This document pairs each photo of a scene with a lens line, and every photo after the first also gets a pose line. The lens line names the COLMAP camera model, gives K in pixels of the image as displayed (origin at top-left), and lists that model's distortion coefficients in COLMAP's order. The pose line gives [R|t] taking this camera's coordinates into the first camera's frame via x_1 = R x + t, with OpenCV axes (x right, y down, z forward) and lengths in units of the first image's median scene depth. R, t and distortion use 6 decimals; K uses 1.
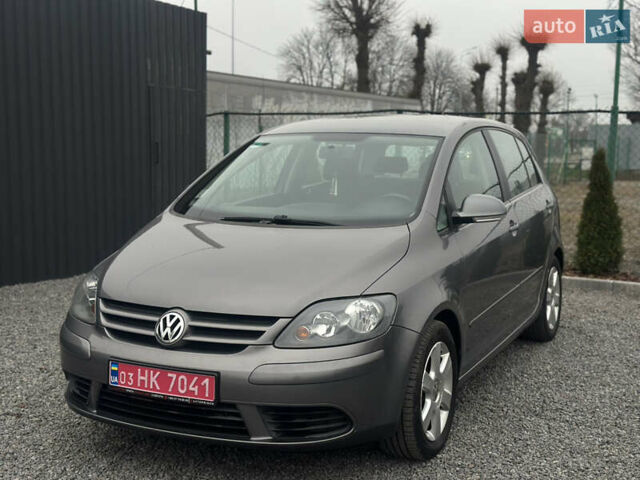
lens RADIAL K [[863.1, 0, 324.2], [0, 863.1, 241.4], [0, 0, 1]] dist [0.118038, 0.000000]
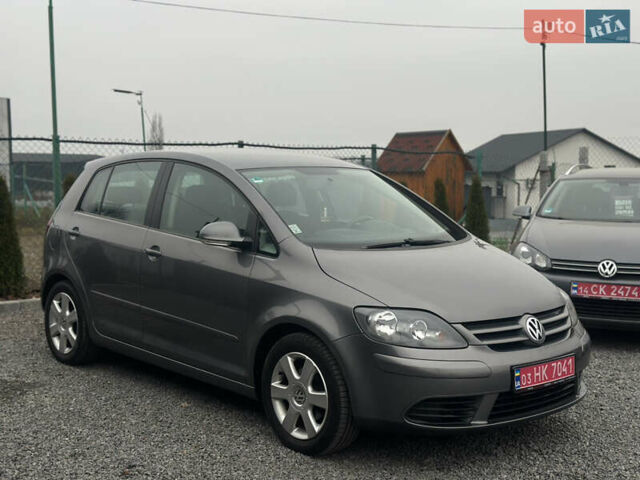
lens RADIAL K [[863.1, 0, 302.6], [0, 863.1, 235.7], [0, 0, 1]] dist [0.118038, 0.000000]
pose [[0.396798, -0.082597, 0.914182, -1.352520], [0.104439, 0.993538, 0.044435, -0.116261], [-0.911945, 0.077845, 0.402860, 0.746308]]
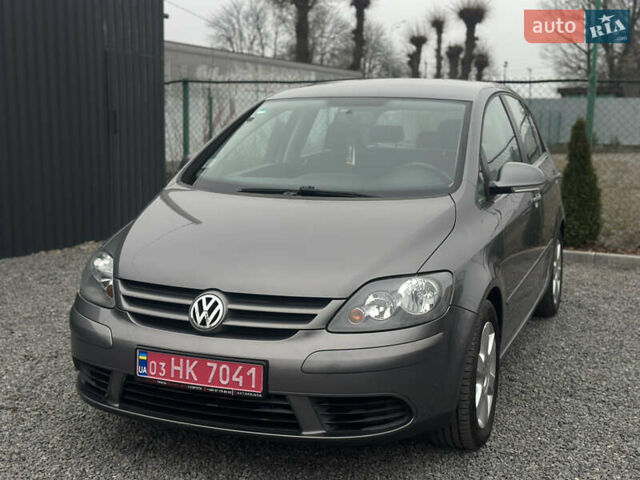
lens RADIAL K [[863.1, 0, 324.5], [0, 863.1, 243.9], [0, 0, 1]] dist [0.118038, 0.000000]
pose [[0.996824, -0.009221, 0.079103, -0.119383], [0.006614, 0.999428, 0.033162, 0.000800], [-0.079364, -0.032534, 0.996315, 0.096996]]
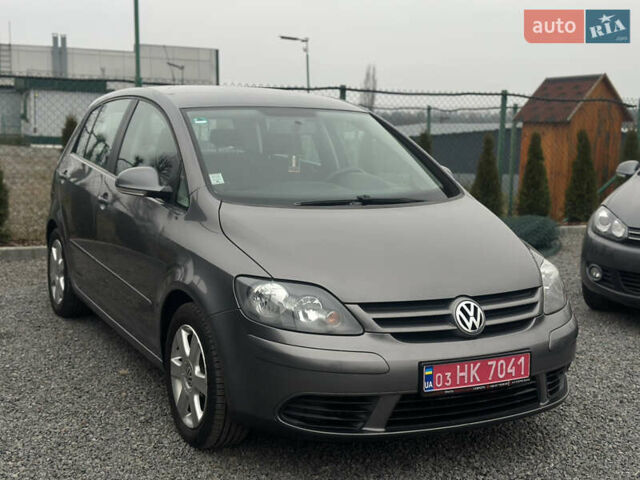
lens RADIAL K [[863.1, 0, 311.1], [0, 863.1, 236.1], [0, 0, 1]] dist [0.118038, 0.000000]
pose [[0.602466, -0.108754, 0.790700, -0.977418], [0.077925, 0.993955, 0.077335, -0.073595], [-0.794331, 0.015024, 0.607299, 0.521880]]
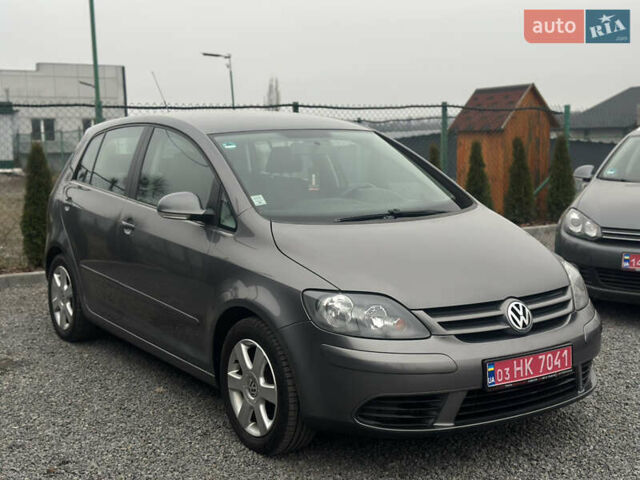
lens RADIAL K [[863.1, 0, 308.0], [0, 863.1, 236.5], [0, 0, 1]] dist [0.118038, 0.000000]
pose [[0.512682, -0.125353, 0.849379, -1.129582], [0.119024, 0.990109, 0.074279, -0.099876], [-0.850289, 0.063015, 0.522531, 0.621819]]
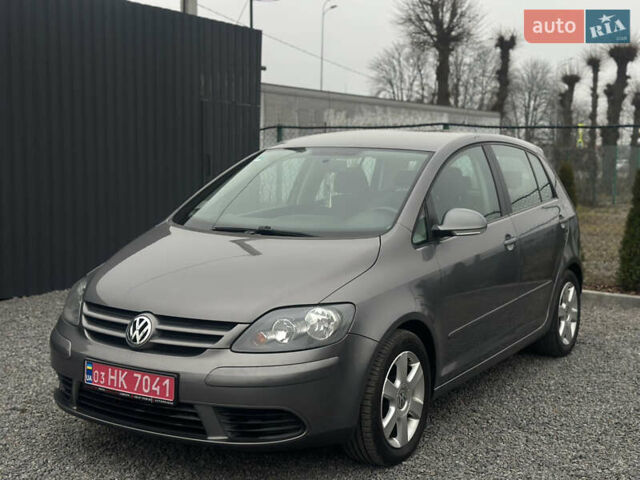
lens RADIAL K [[863.1, 0, 325.0], [0, 863.1, 240.0], [0, 0, 1]] dist [0.118038, 0.000000]
pose [[0.994732, 0.014124, -0.101535, 0.146339], [-0.015733, 0.999763, -0.015067, 0.001009], [0.101298, 0.016585, 0.994718, -0.034122]]
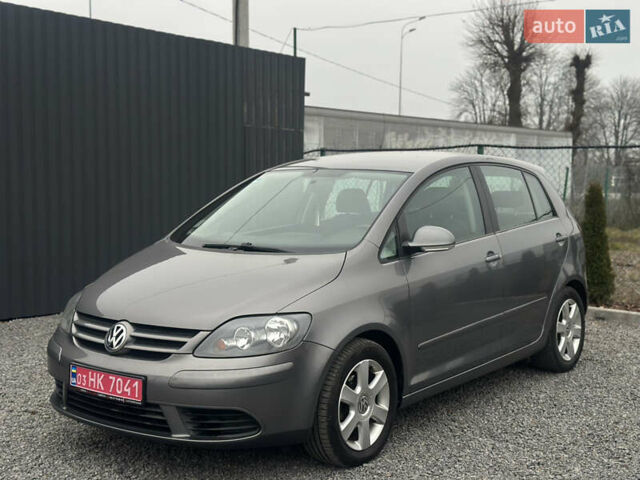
lens RADIAL K [[863.1, 0, 325.7], [0, 863.1, 238.8], [0, 0, 1]] dist [0.118038, 0.000000]
pose [[0.980782, 0.009176, -0.194892, 0.307428], [-0.017429, 0.999020, -0.040675, 0.009340], [0.194328, 0.043290, 0.979981, -0.092447]]
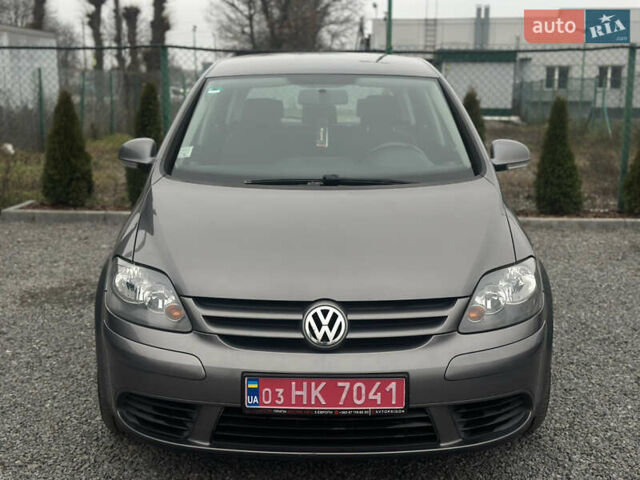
lens RADIAL K [[863.1, 0, 313.2], [0, 863.1, 239.7], [0, 0, 1]] dist [0.118038, 0.000000]
pose [[0.903793, -0.088255, 0.418771, -0.483451], [0.059378, 0.994901, 0.081525, -0.041834], [-0.423830, -0.048816, 0.904425, 0.274321]]
